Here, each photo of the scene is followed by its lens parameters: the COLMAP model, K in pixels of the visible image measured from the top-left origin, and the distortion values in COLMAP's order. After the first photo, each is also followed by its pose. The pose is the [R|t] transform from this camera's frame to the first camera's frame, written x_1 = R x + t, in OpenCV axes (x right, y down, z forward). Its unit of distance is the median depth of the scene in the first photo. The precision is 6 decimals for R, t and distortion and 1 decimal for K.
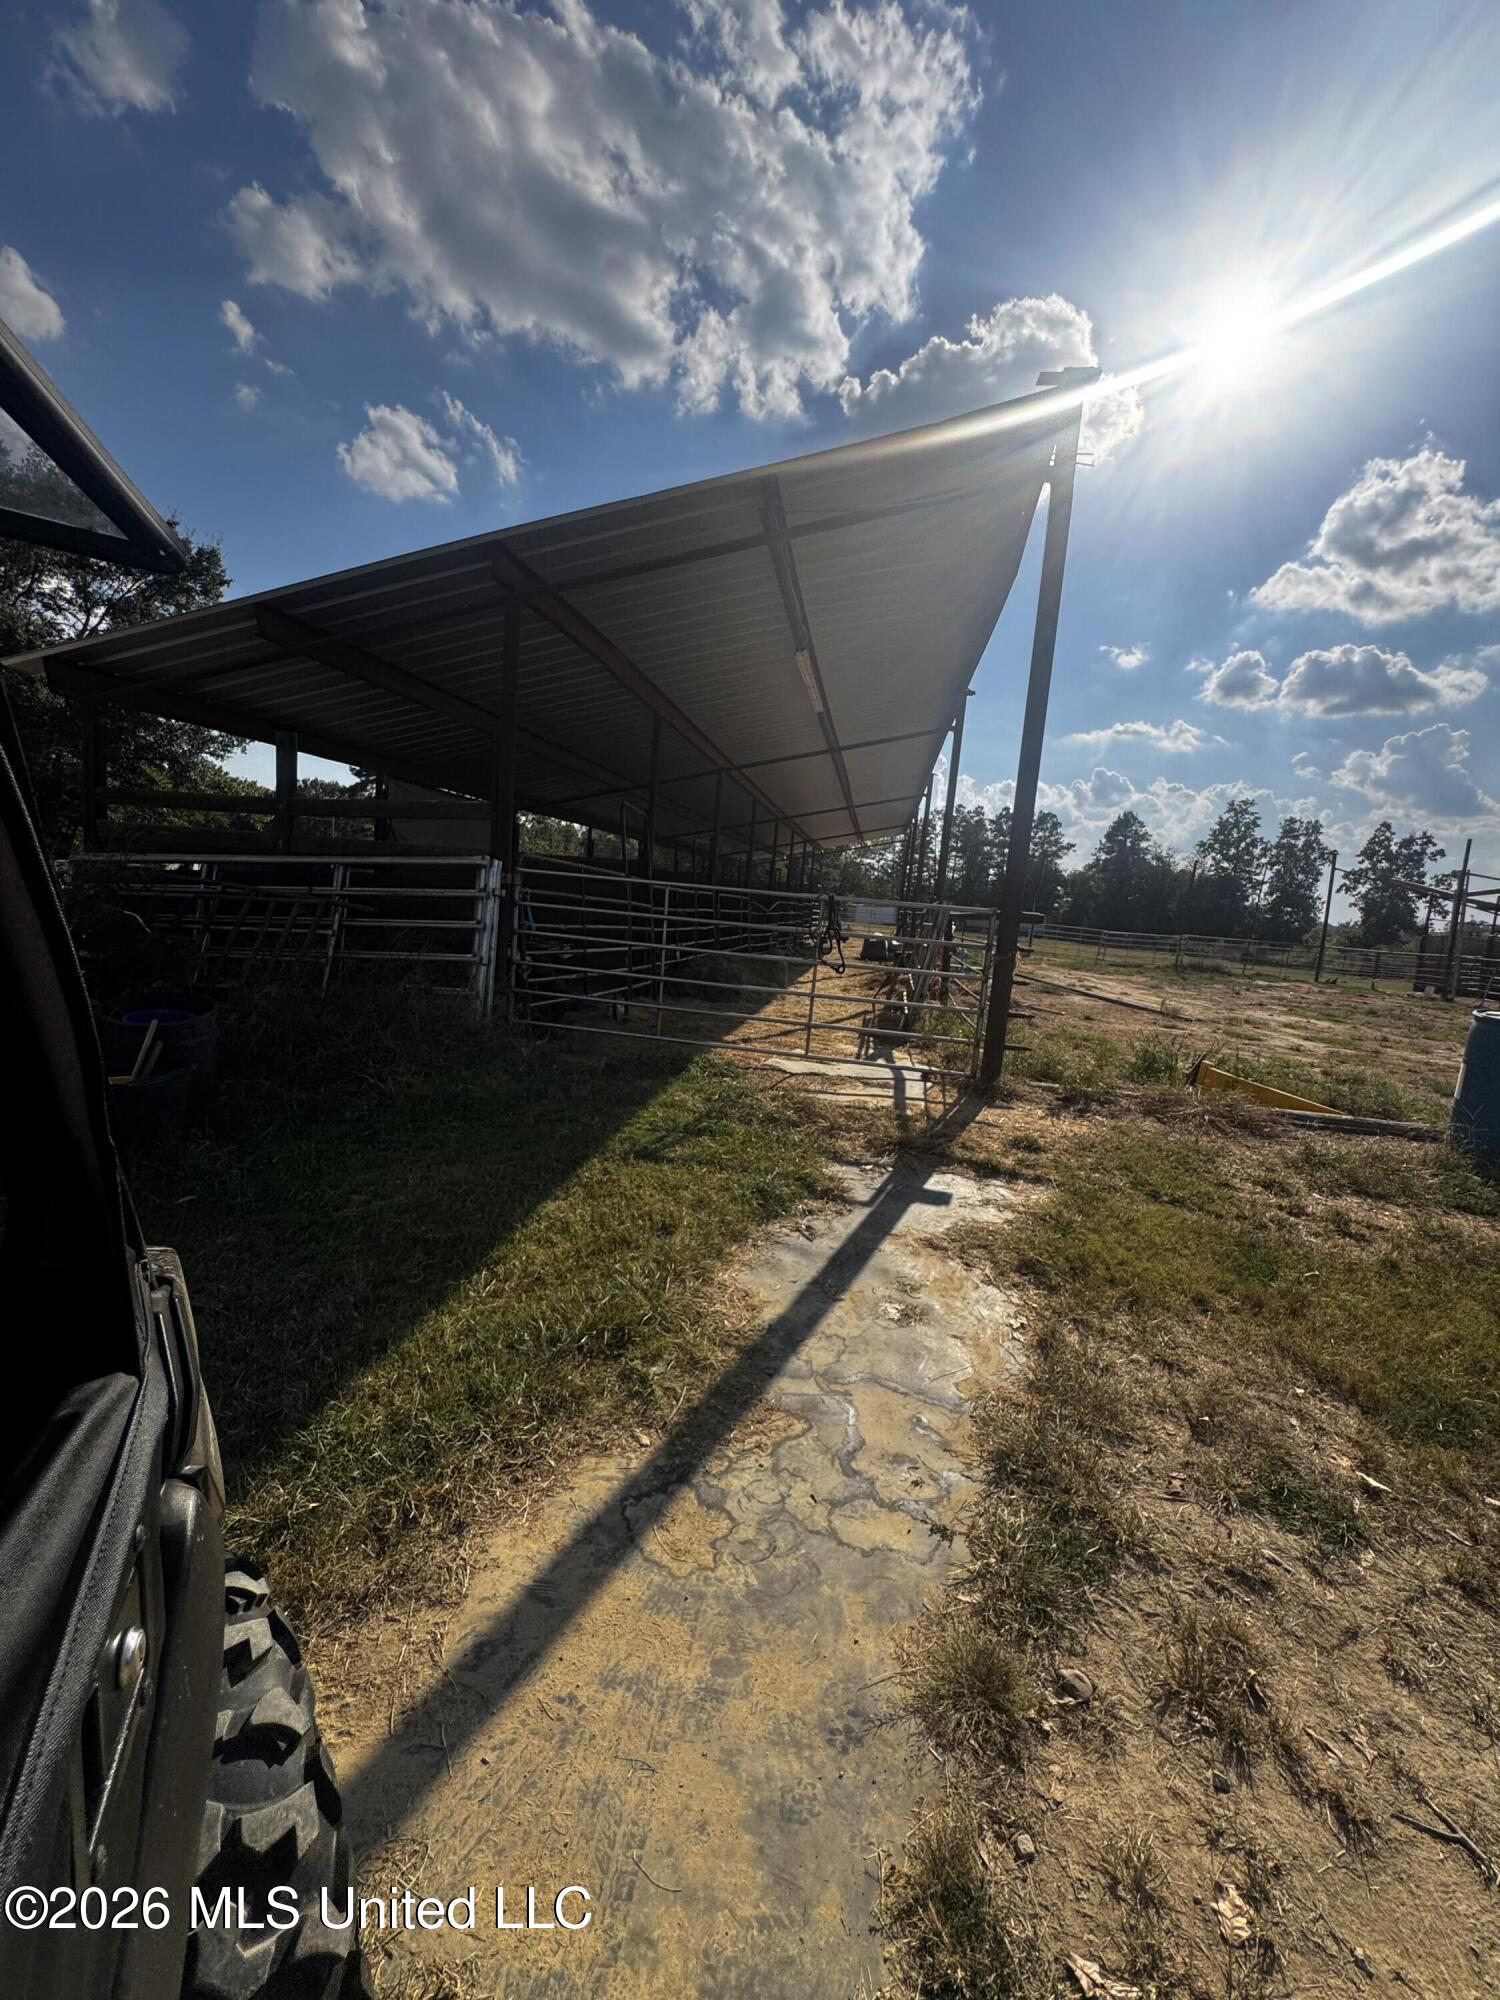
lens RADIAL K [[813.7, 0, 750.0], [0, 813.7, 1000.0], [0, 0, 1]] dist [-0.001618, -0.000156]
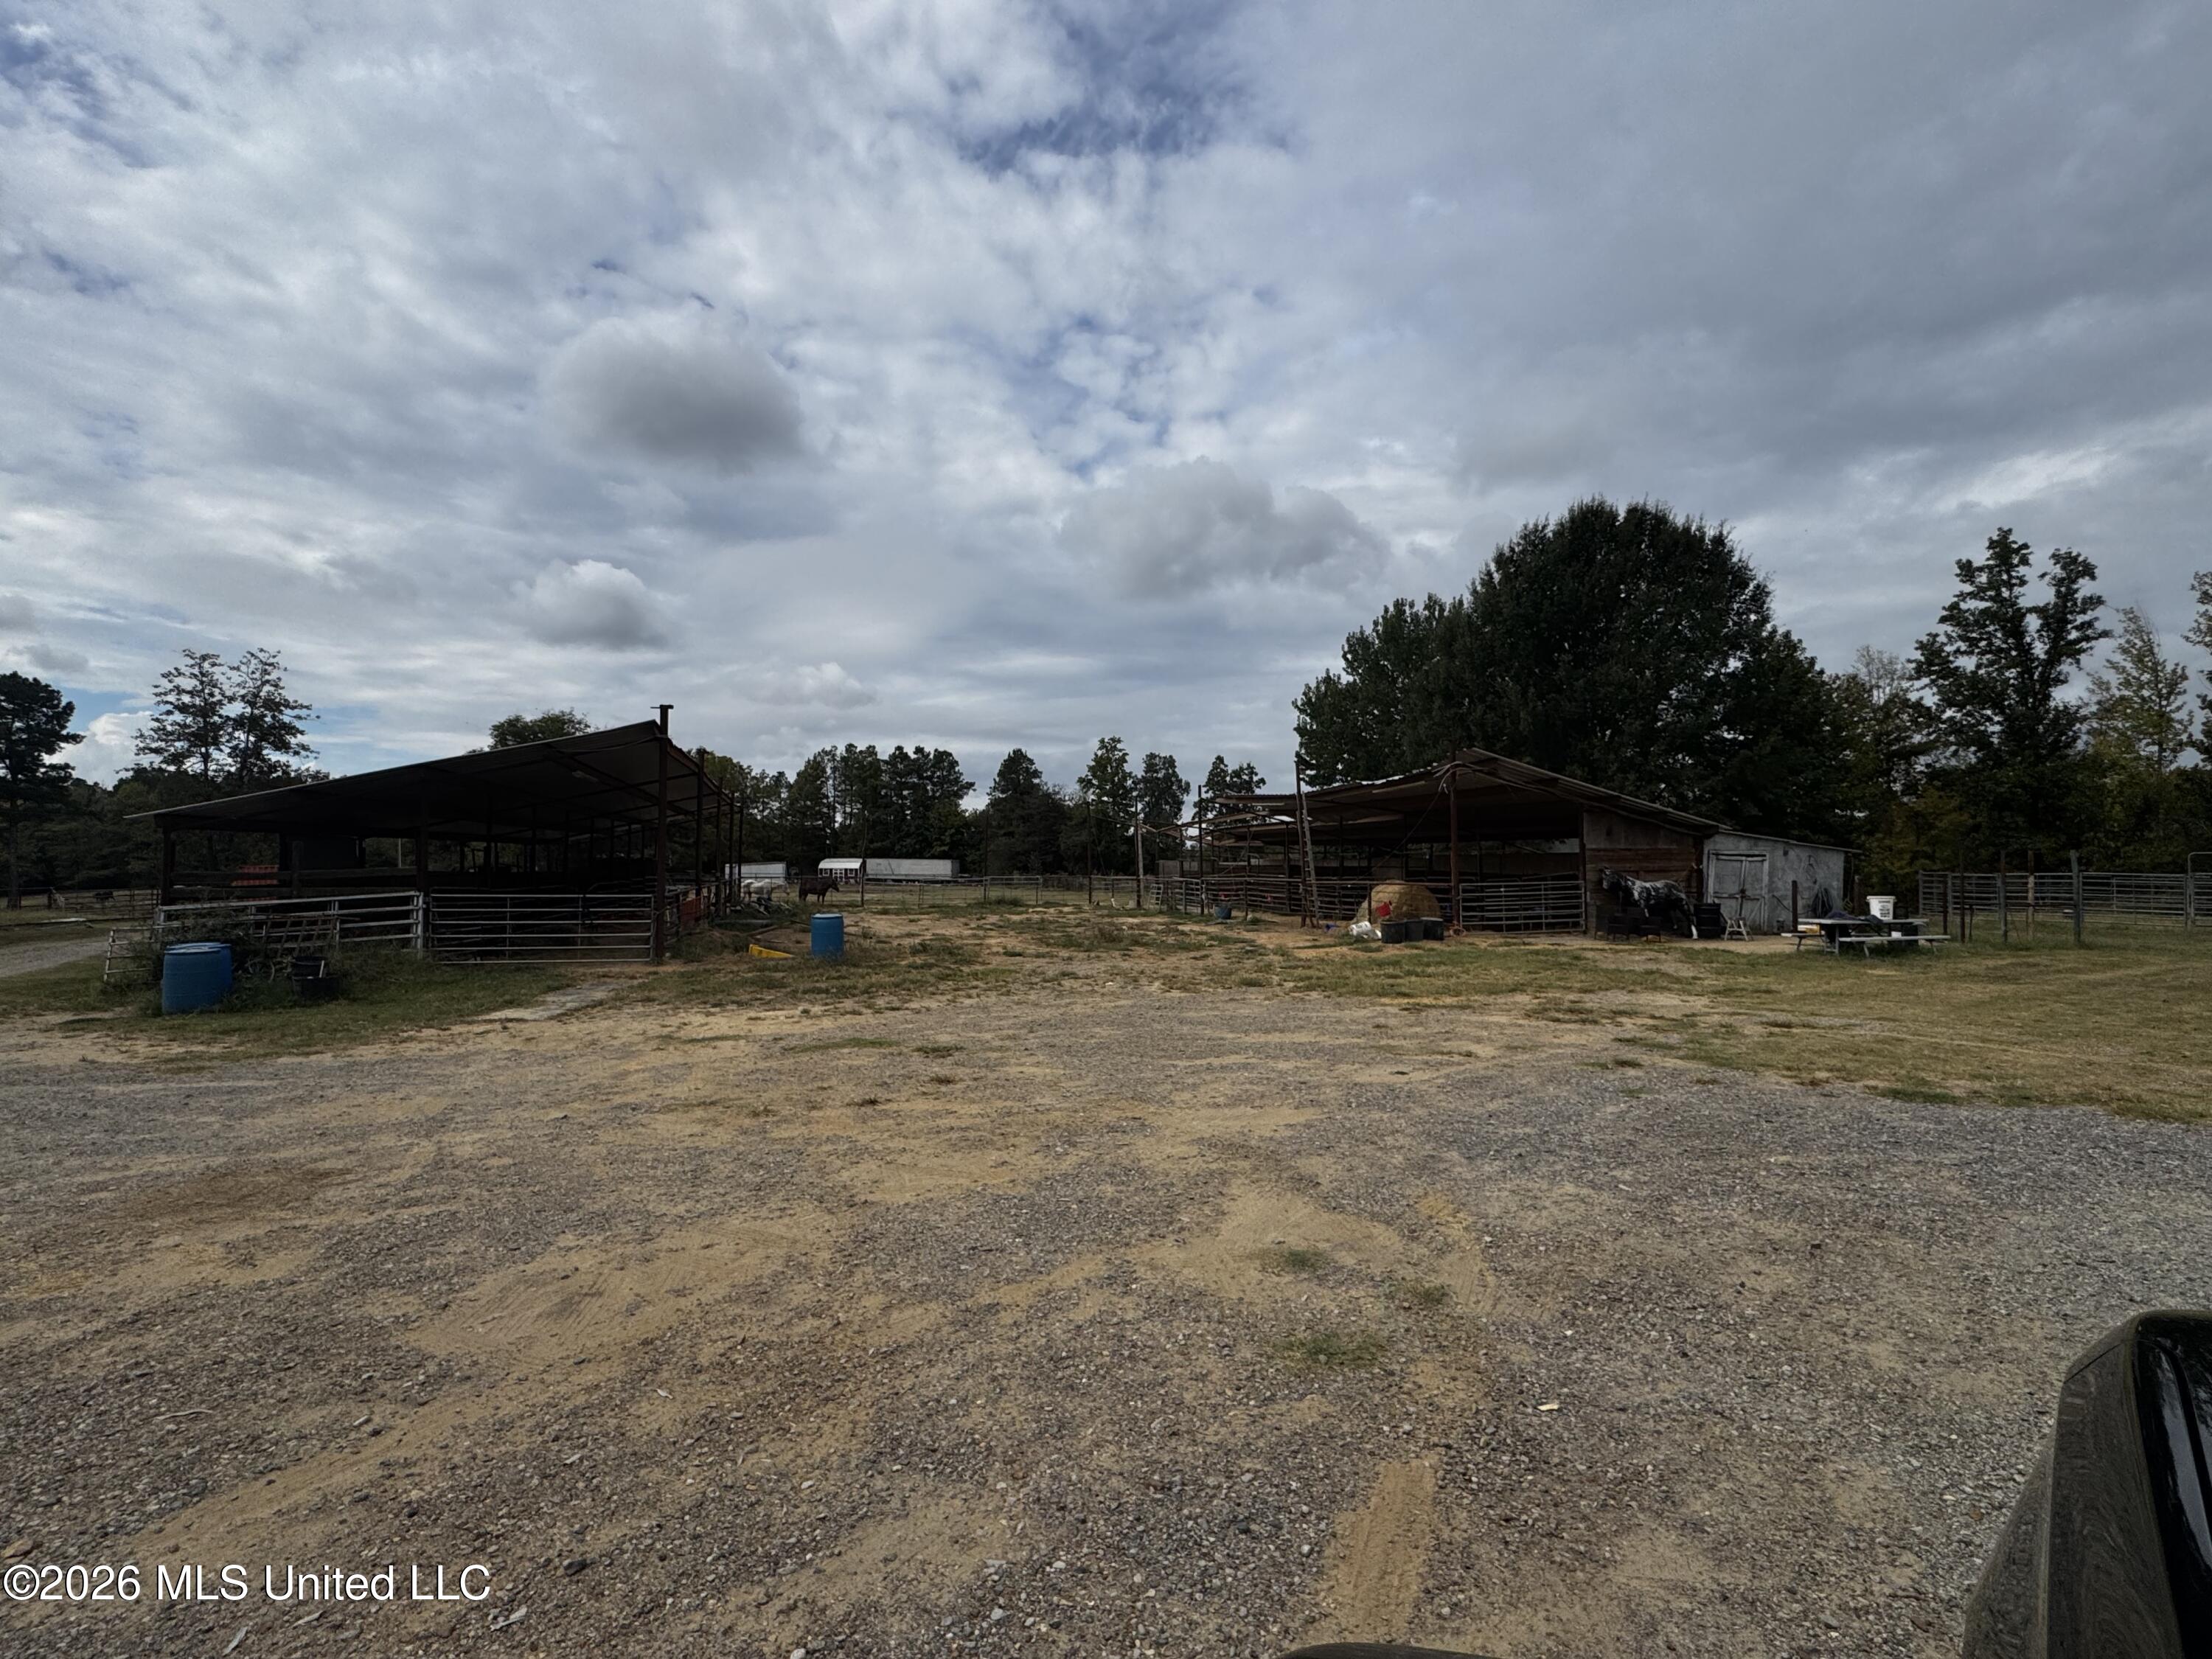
lens RADIAL K [[1067.4, 0, 1106.0], [0, 1067.4, 829.5], [0, 0, 1]] dist [0.029305, 0.000667]
pose [[0.905954, -0.063841, 0.418534, 0.015148], [0.119086, 0.987079, -0.107207, 0.018274], [-0.406282, 0.146966, 0.901851, -0.223227]]
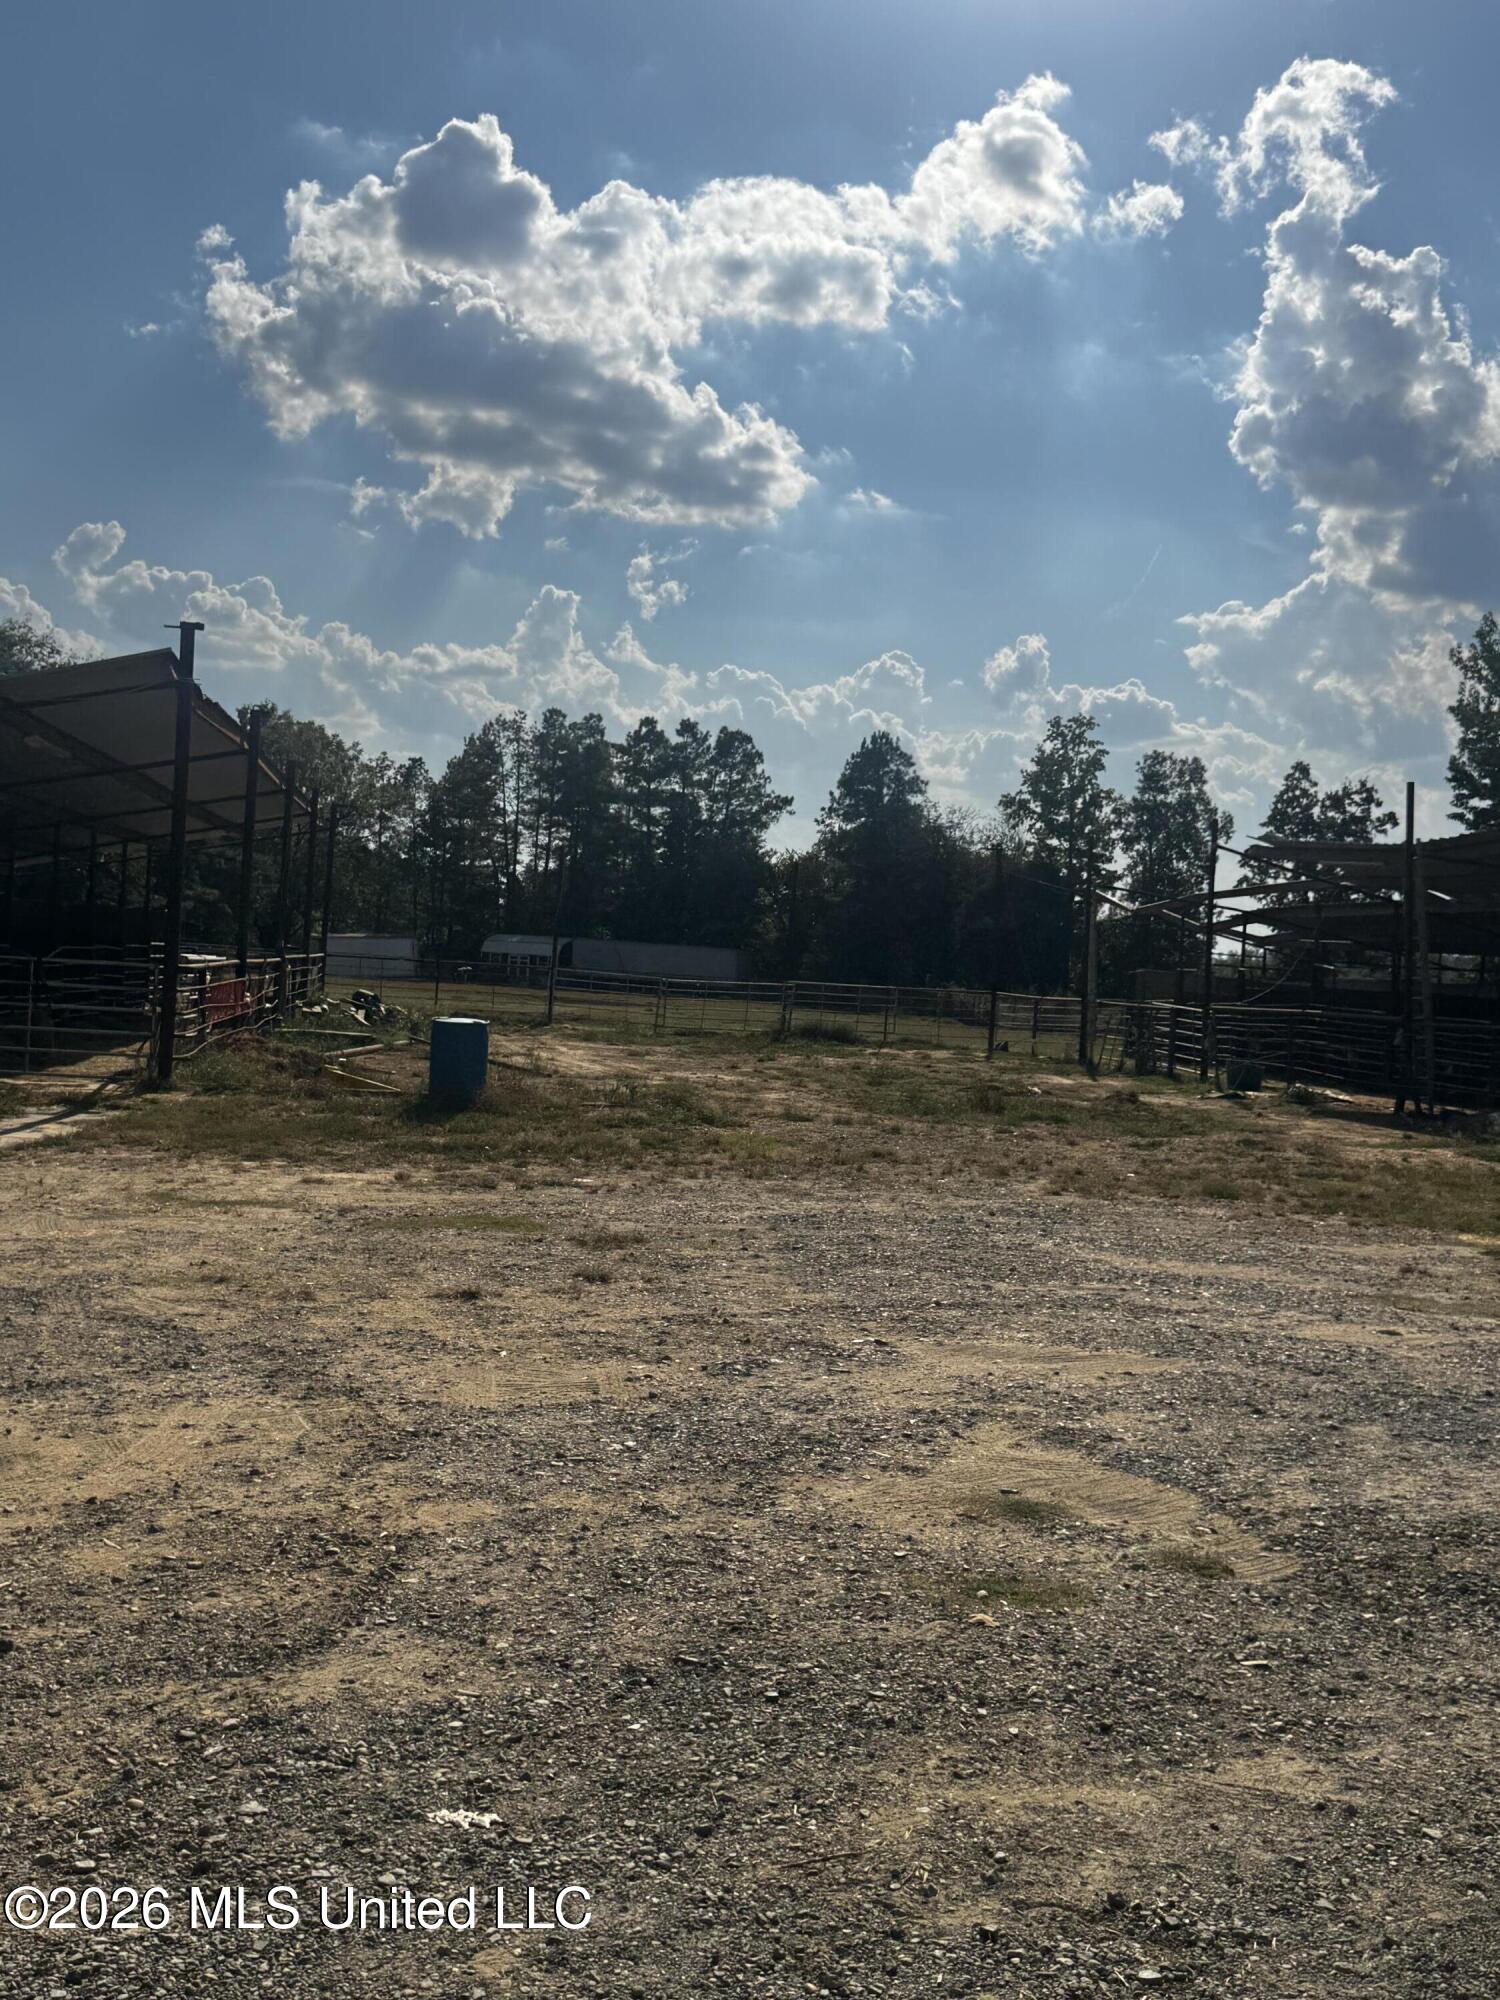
lens RADIAL K [[2229.2, 0, 750.0], [0, 2229.2, 1000.0], [0, 0, 1]] dist [0.193036, 0.000012]
pose [[0.960599, -0.026608, 0.276661, 0.016313], [0.049762, 0.995788, -0.077012, 0.029705], [-0.273446, 0.087745, 0.957877, -0.277768]]
